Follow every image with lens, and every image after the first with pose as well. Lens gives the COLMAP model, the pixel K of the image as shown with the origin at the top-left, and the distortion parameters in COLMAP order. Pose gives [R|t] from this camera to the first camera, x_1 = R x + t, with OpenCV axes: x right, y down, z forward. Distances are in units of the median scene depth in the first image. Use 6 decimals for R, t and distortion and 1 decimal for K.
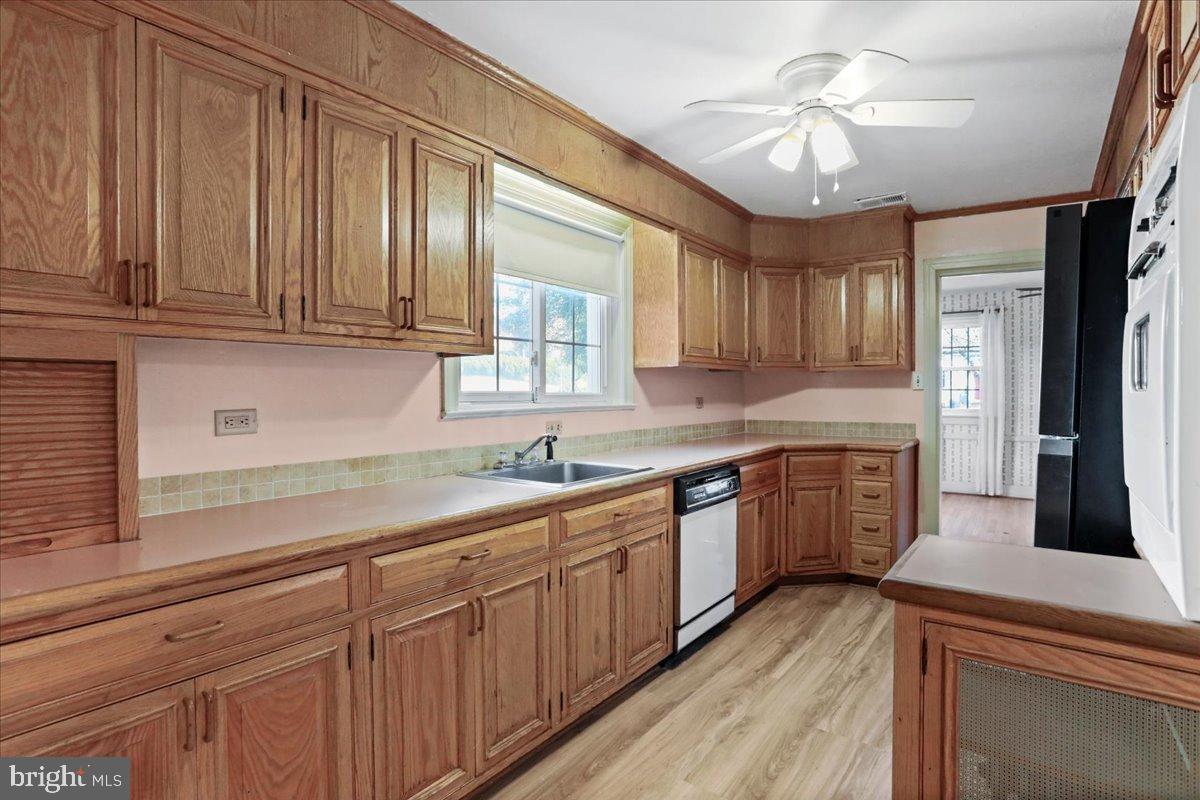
lens RADIAL K [[582.5, 0, 600.6], [0, 582.5, 396.6], [0, 0, 1]] dist [-0.034033, 0.008883]
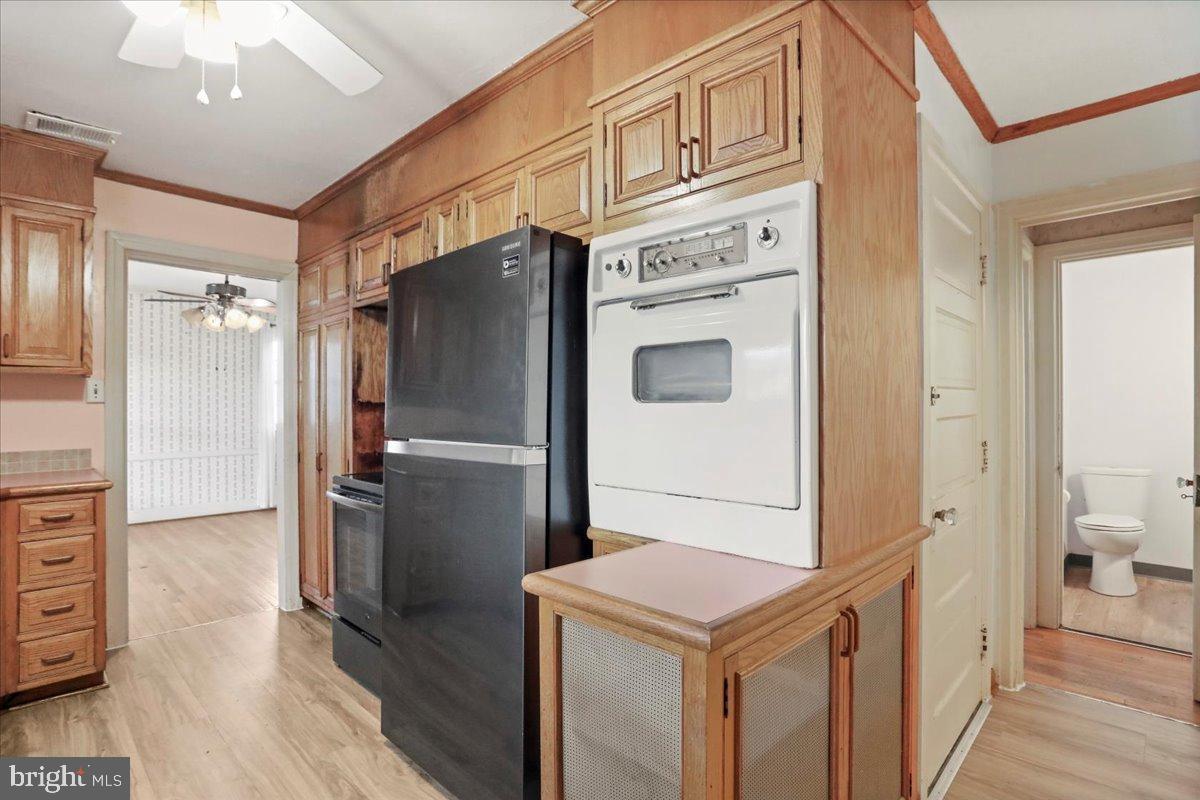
lens RADIAL K [[582.5, 0, 598.8], [0, 582.5, 403.6], [0, 0, 1]] dist [-0.034033, 0.008883]
pose [[0.126874, 0.002386, 0.991916, -0.102029], [0.012445, 0.999915, -0.003997, 0.000227], [-0.991841, 0.012852, 0.126834, 0.279321]]
